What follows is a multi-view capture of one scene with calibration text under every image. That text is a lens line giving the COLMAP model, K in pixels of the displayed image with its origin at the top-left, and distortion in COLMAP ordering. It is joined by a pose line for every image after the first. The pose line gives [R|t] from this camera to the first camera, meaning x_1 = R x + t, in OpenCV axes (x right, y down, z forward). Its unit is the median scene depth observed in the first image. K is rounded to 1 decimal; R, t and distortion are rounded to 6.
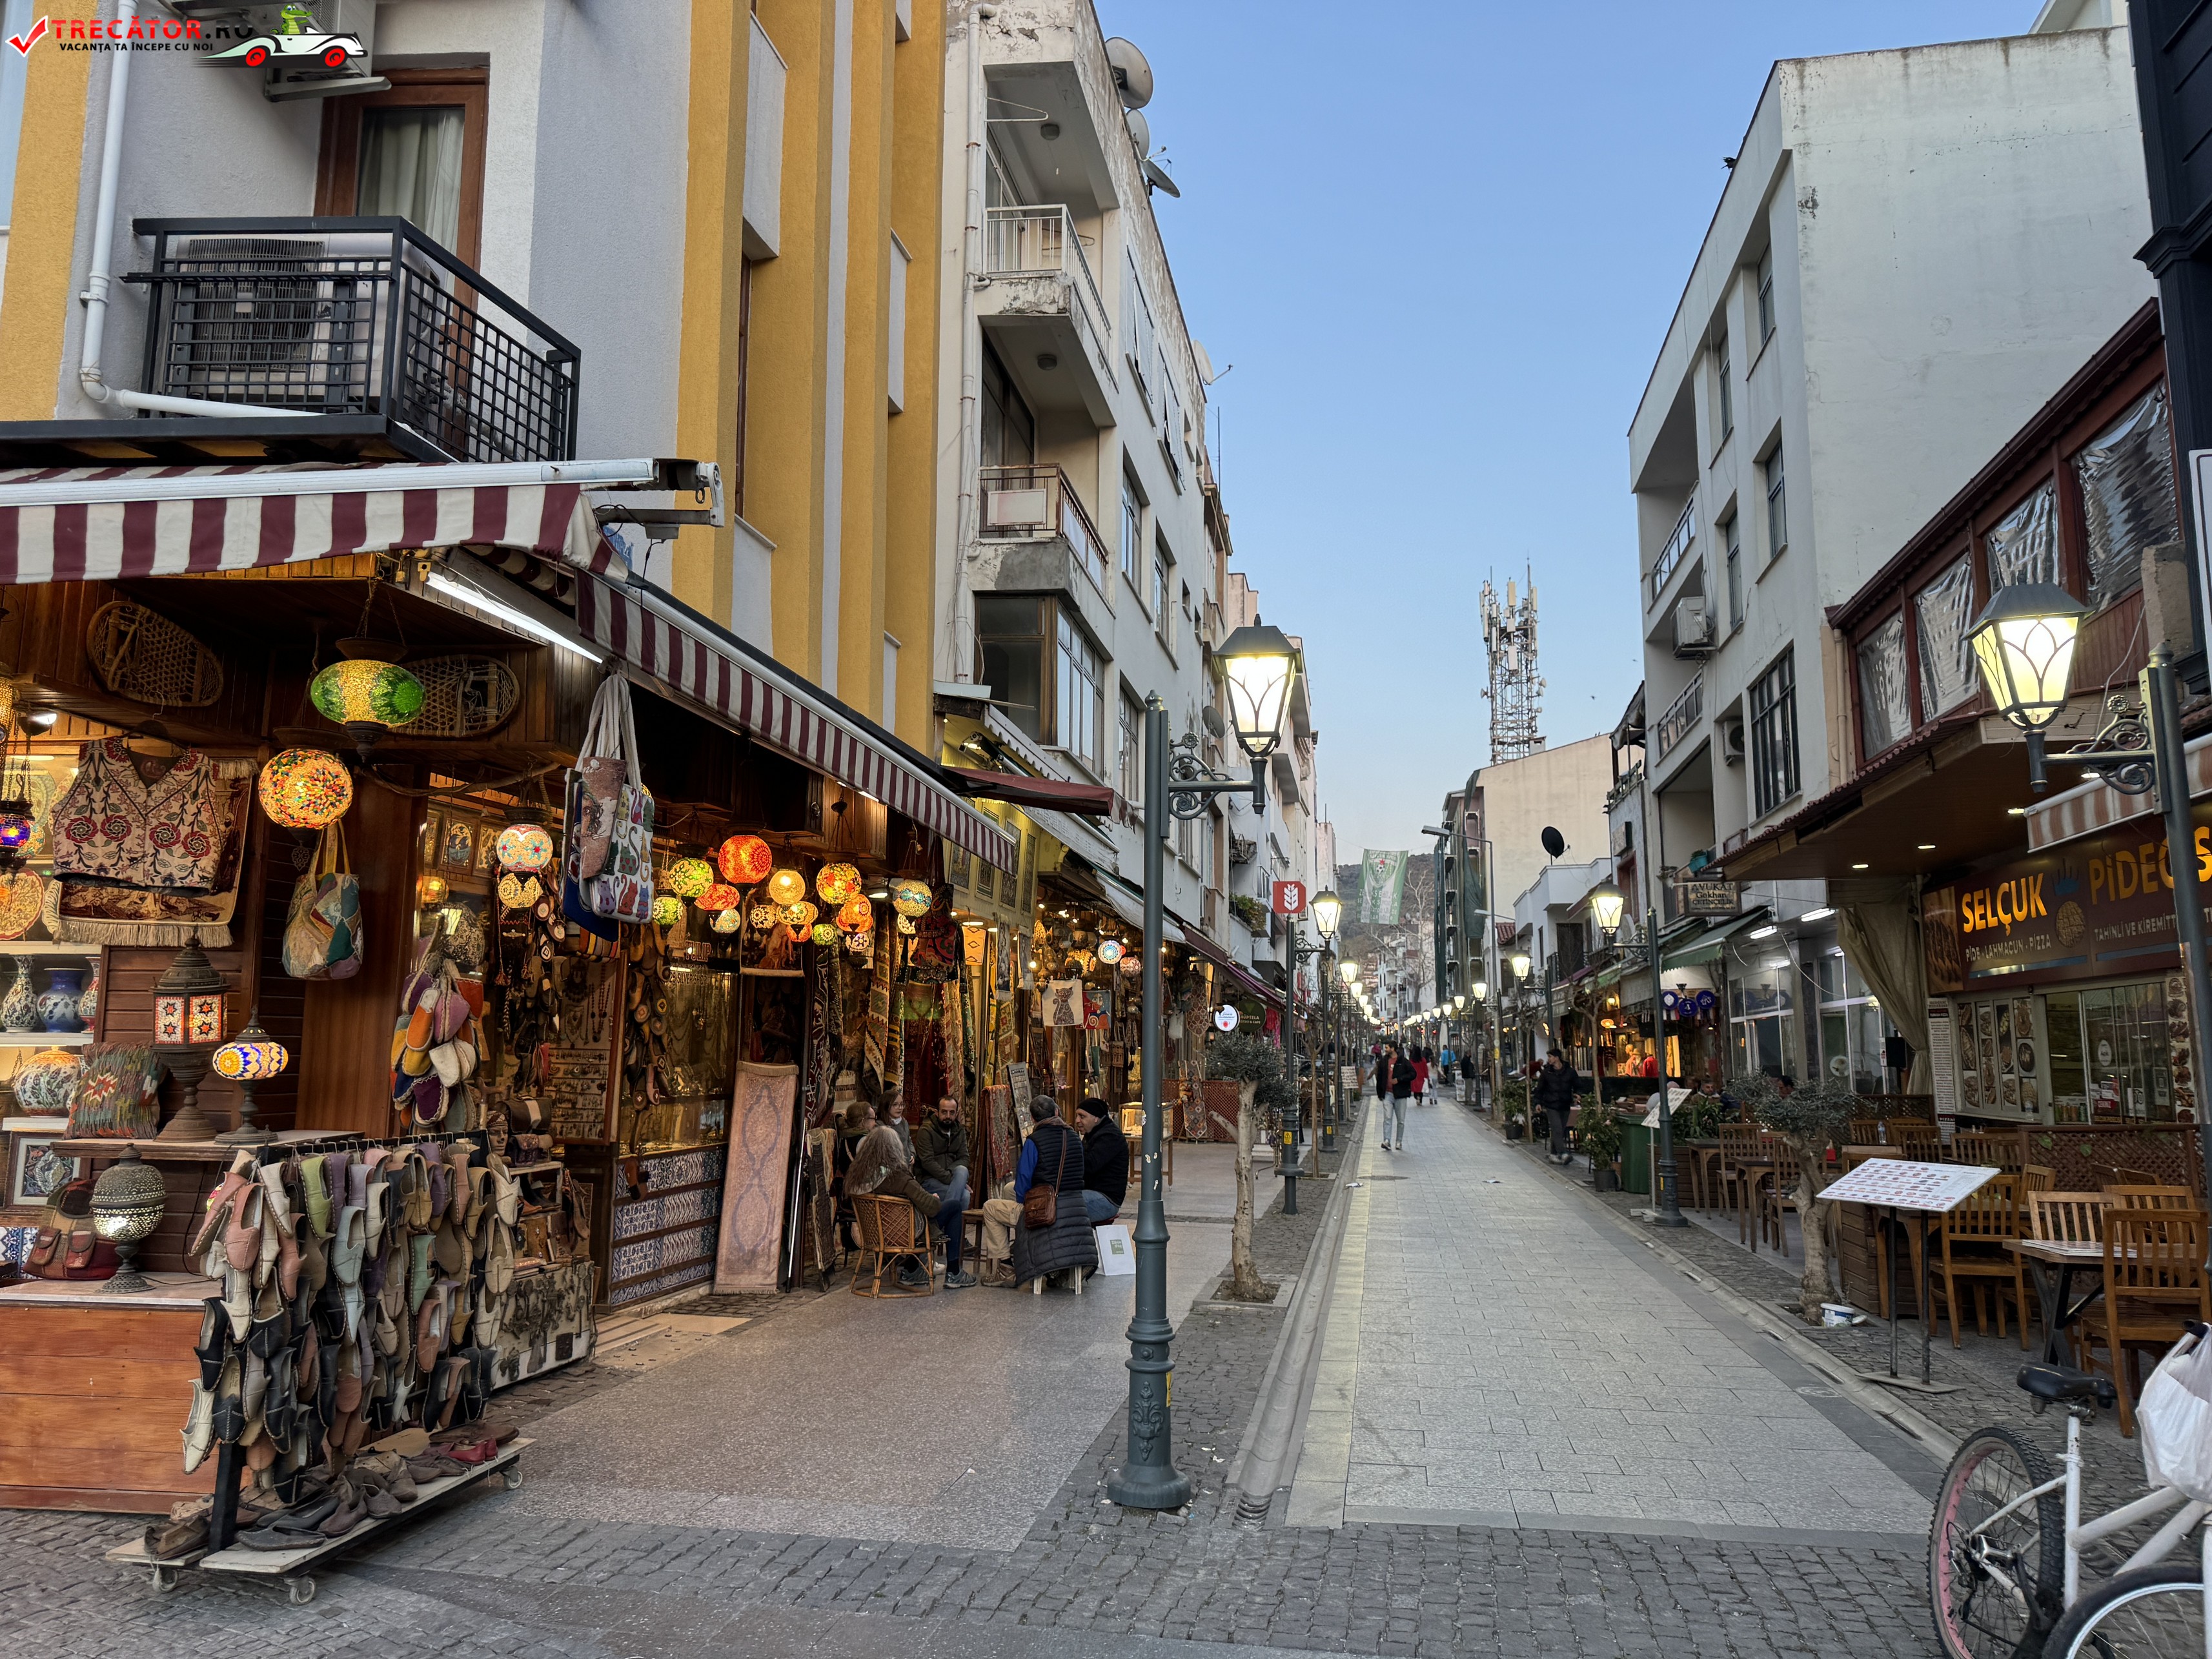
lens RADIAL K [[1514.8, 0, 1094.2], [0, 1514.8, 828.9], [0, 0, 1]] dist [0.109722, -0.136958]
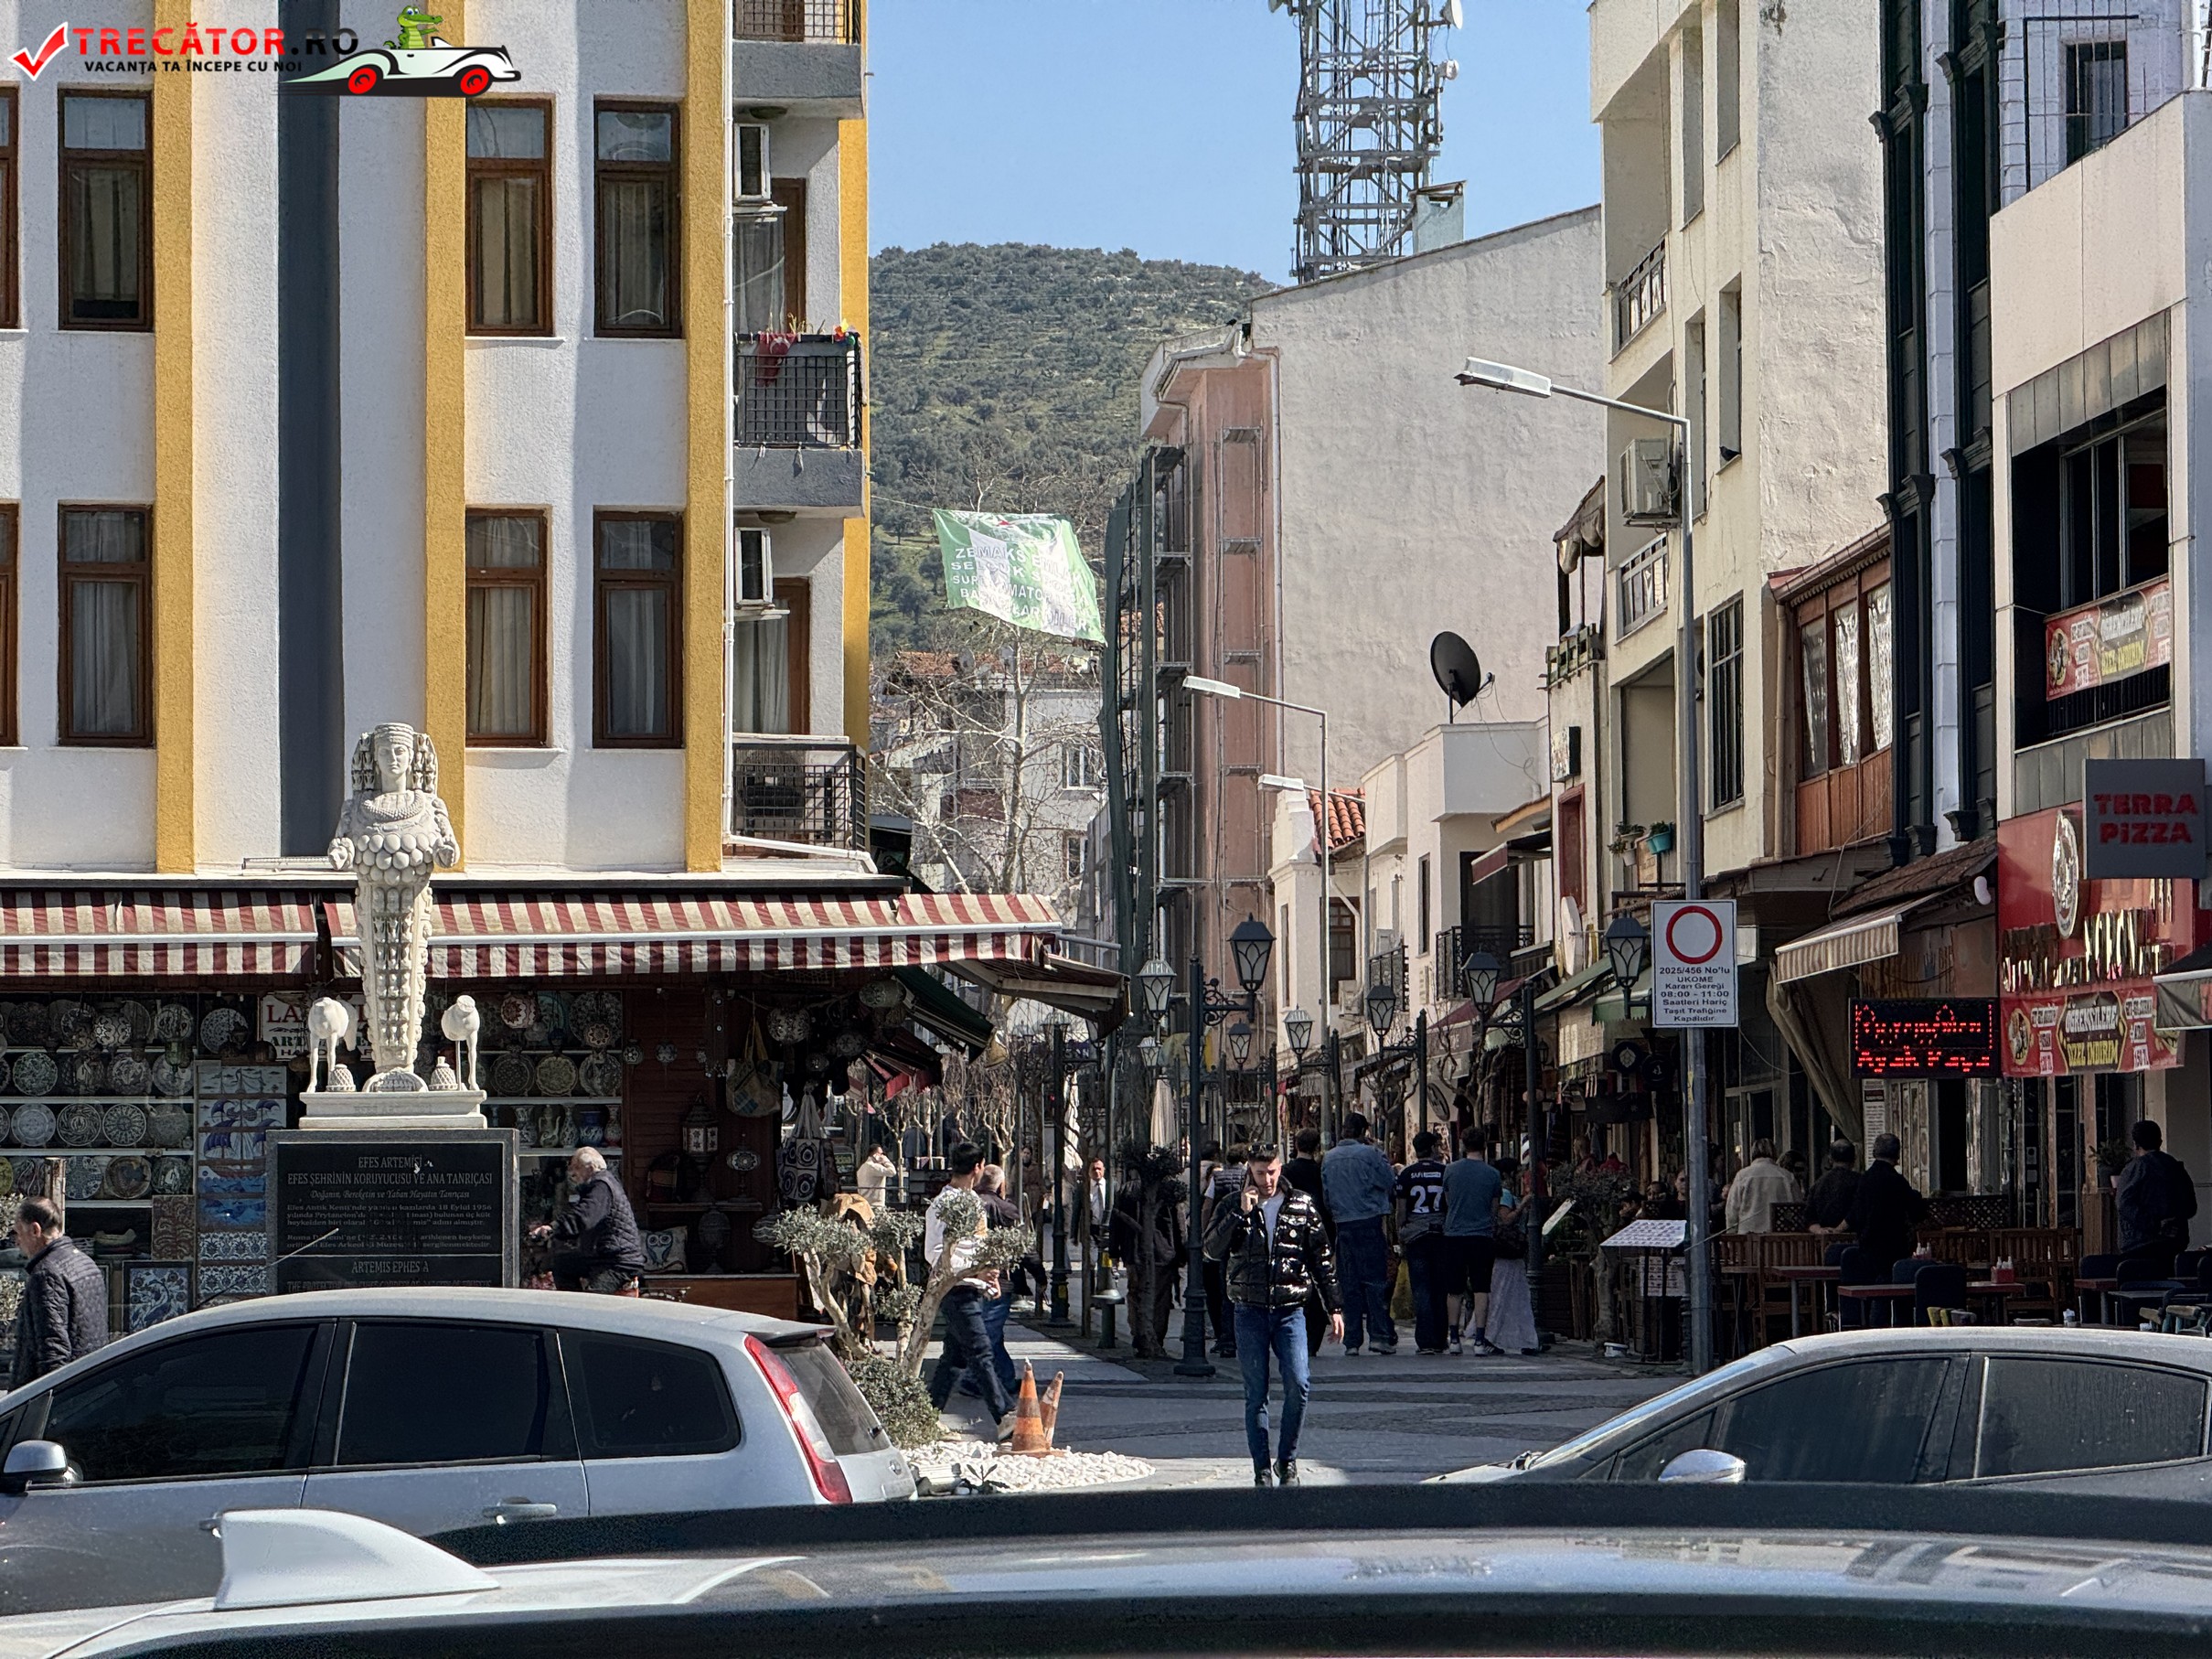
lens RADIAL K [[7776.8, 0, 1106.0], [0, 7776.8, 829.5], [0, 0, 1]] dist [0.260338, 0.733783]
pose [[0.971723, -0.003392, 0.236100, -0.174770], [-0.020102, 0.995078, 0.097029, -0.088067], [-0.235267, -0.099032, 0.966872, -0.614150]]
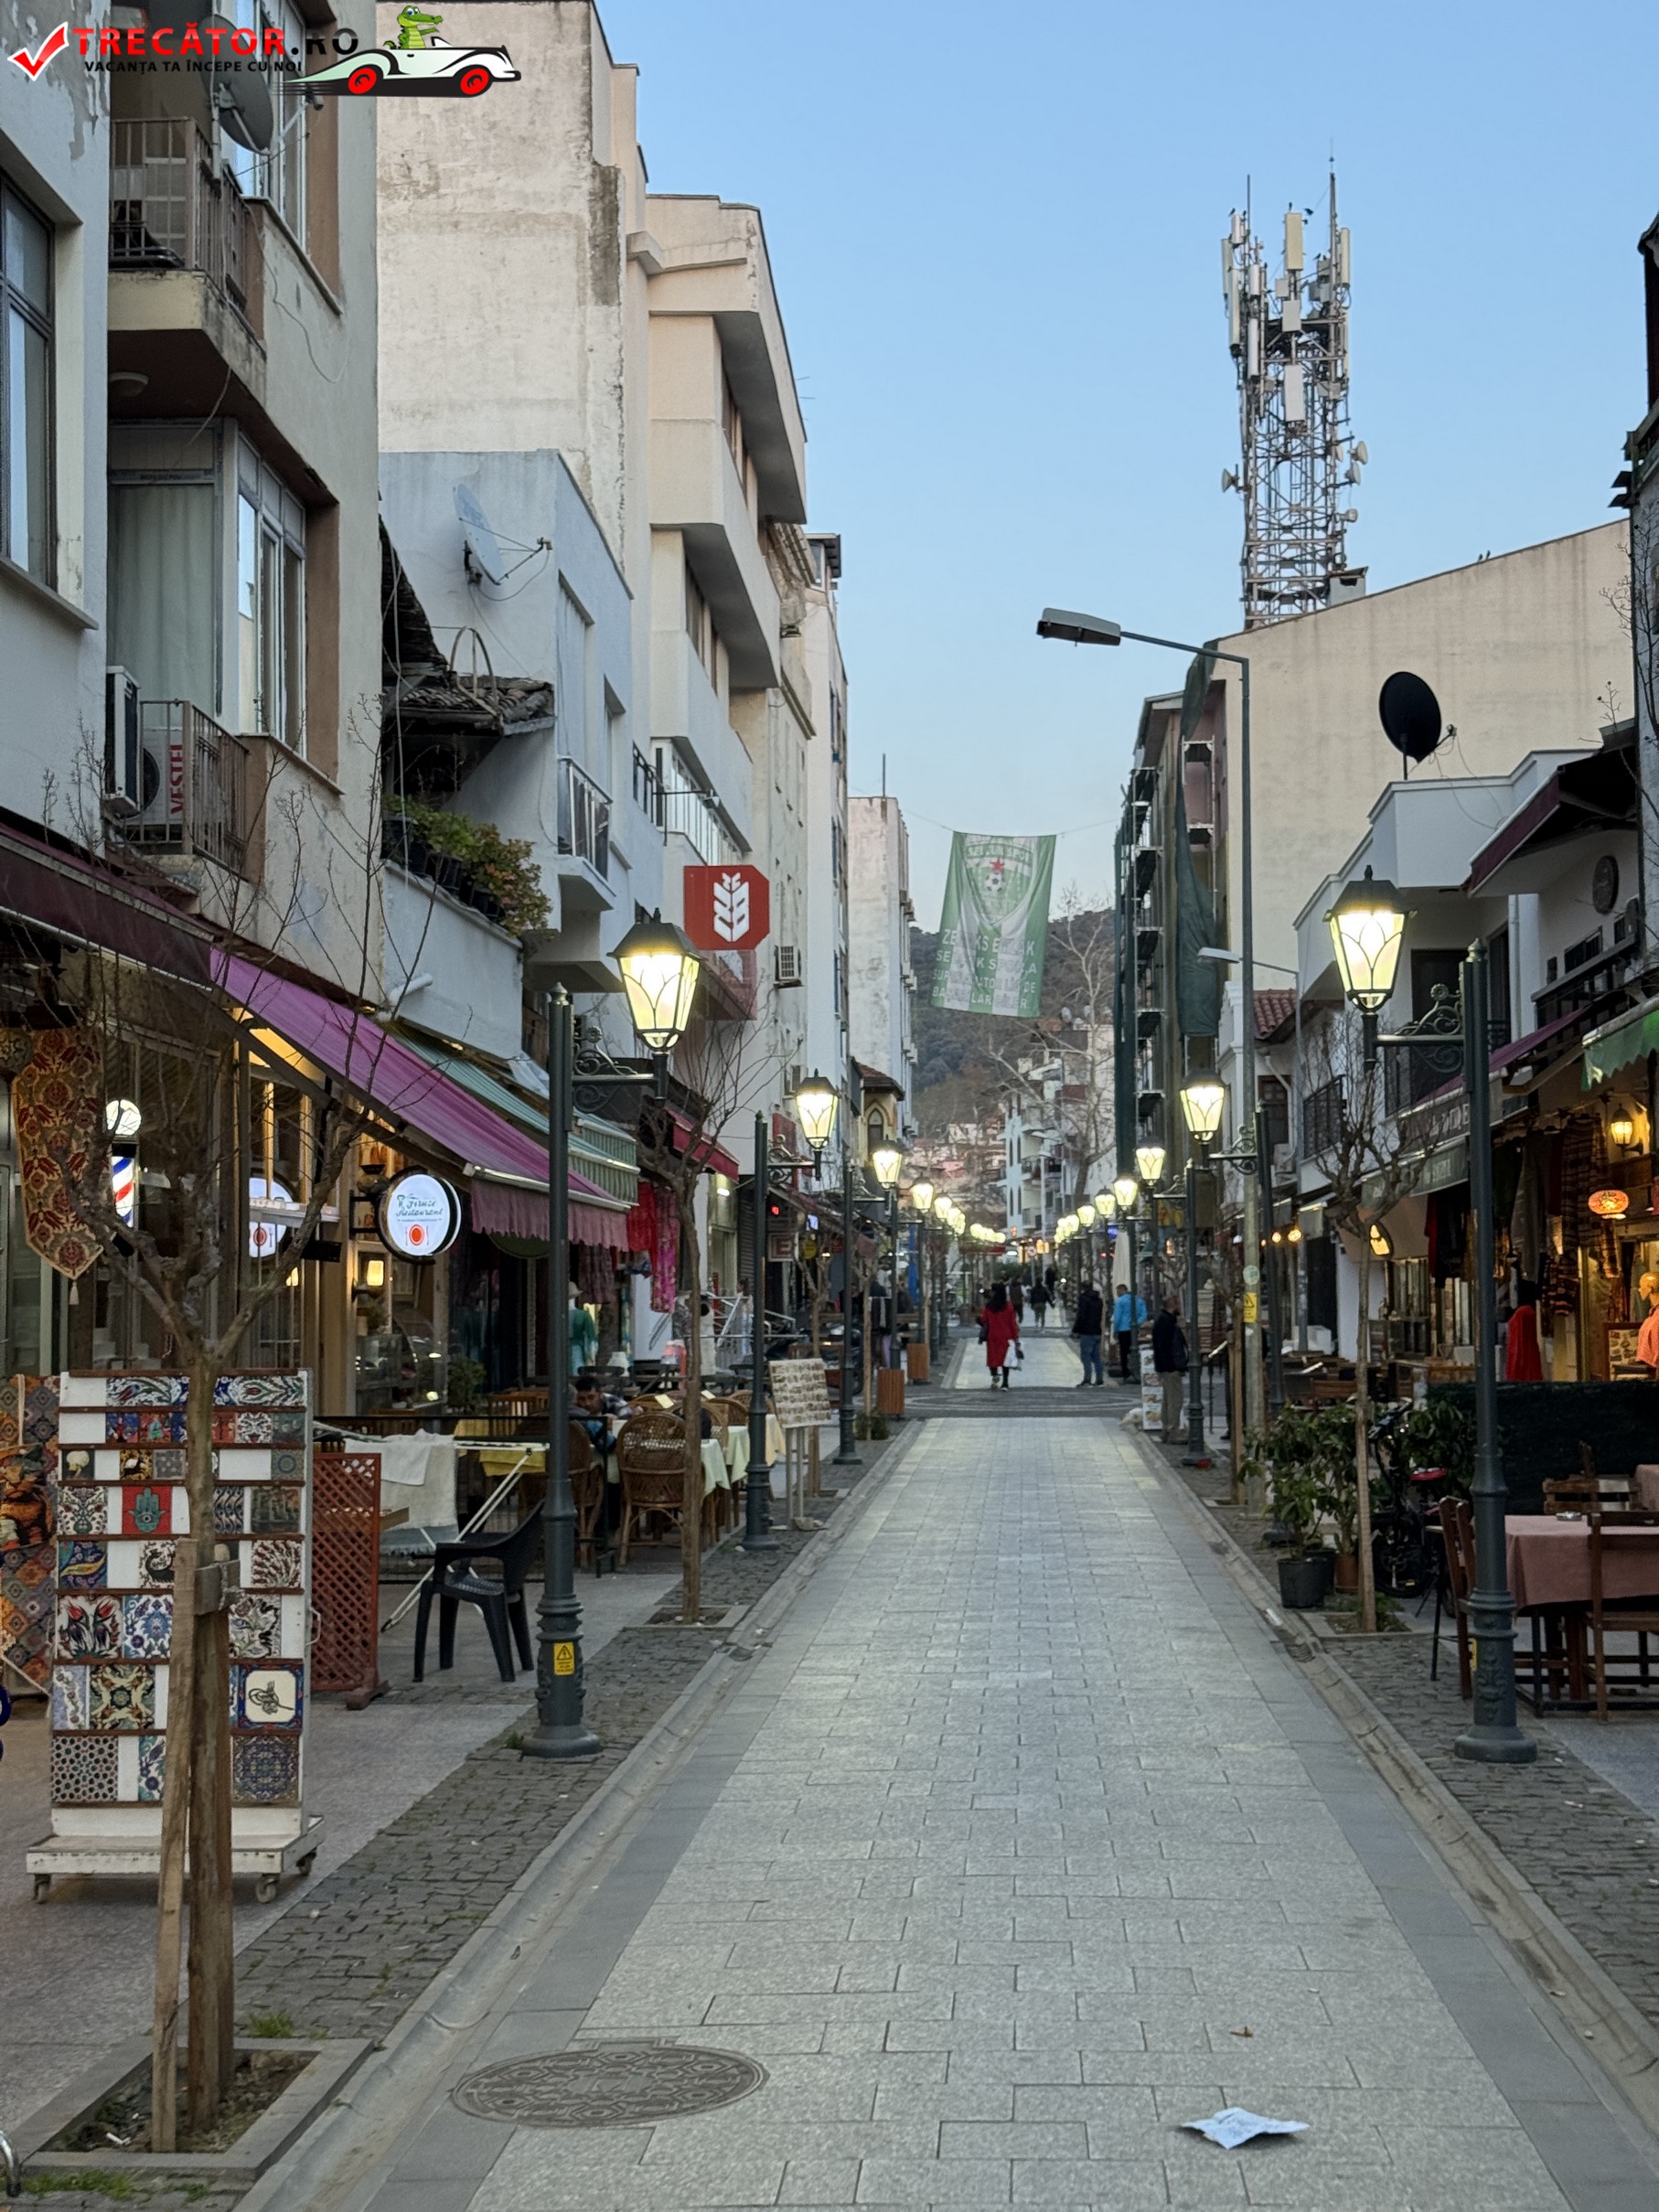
lens RADIAL K [[2979.4, 0, 830.9], [0, 2979.4, 1265.5], [0, 0, 1]] dist [-0.008161, 0.027258]
pose [[0.992793, -0.017590, 0.118548, 0.045179], [0.001768, 0.991213, 0.132265, 0.024492], [-0.119832, -0.131102, 0.984100, 0.176016]]
